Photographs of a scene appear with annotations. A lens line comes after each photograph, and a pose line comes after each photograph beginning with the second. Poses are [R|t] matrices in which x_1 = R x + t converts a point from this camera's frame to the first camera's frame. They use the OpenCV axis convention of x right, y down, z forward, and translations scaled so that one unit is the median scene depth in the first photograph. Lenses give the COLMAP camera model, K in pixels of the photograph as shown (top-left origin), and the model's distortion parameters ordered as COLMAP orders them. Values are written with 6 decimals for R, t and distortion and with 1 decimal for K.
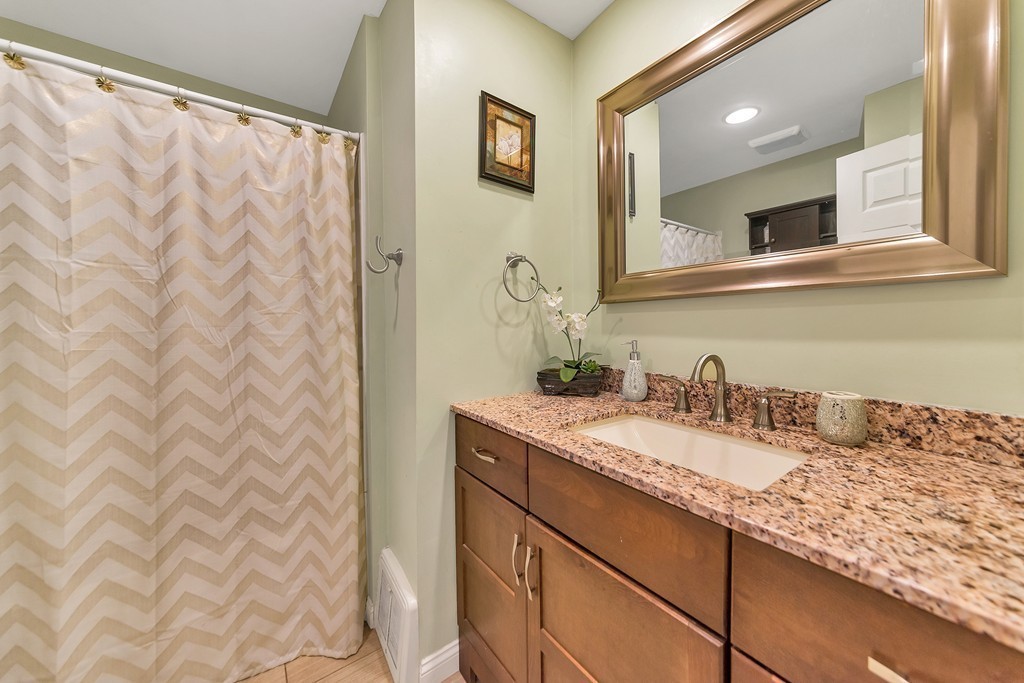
lens RADIAL K [[363.6, 0, 511.2], [0, 363.6, 332.4], [0, 0, 1]] dist [0.000140, 0.000618]
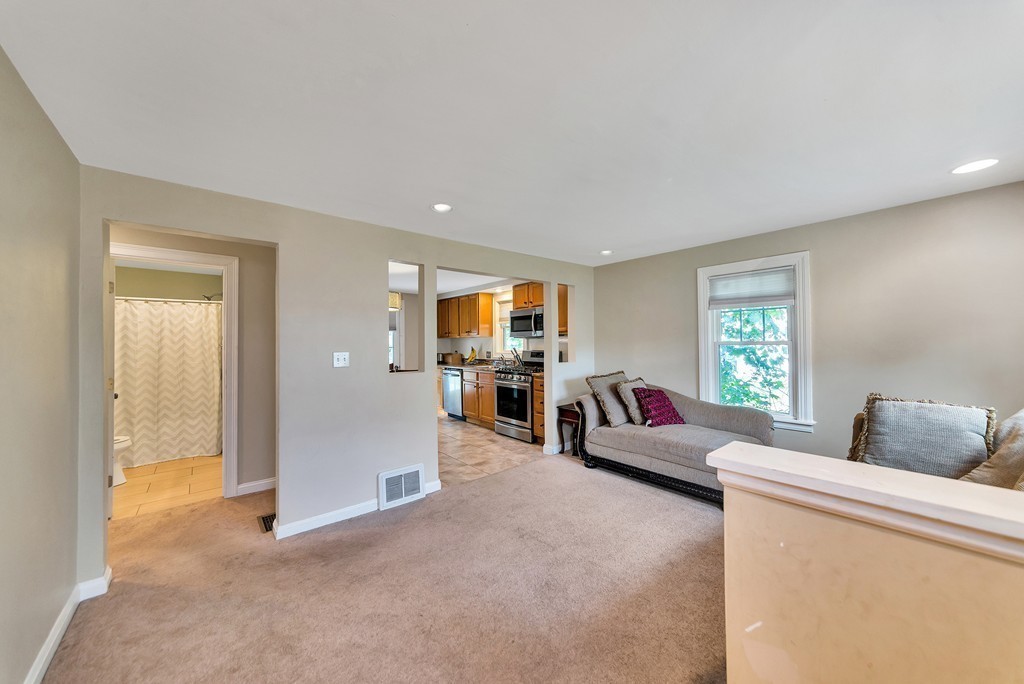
lens RADIAL K [[363.6, 0, 514.2], [0, 363.6, 341.2], [0, 0, 1]] dist [0.000140, 0.000618]
pose [[0.996879, -0.001834, 0.078919, 2.318042], [0.003654, 0.999731, -0.022922, -0.123436], [-0.078856, 0.023139, 0.996617, -2.933848]]
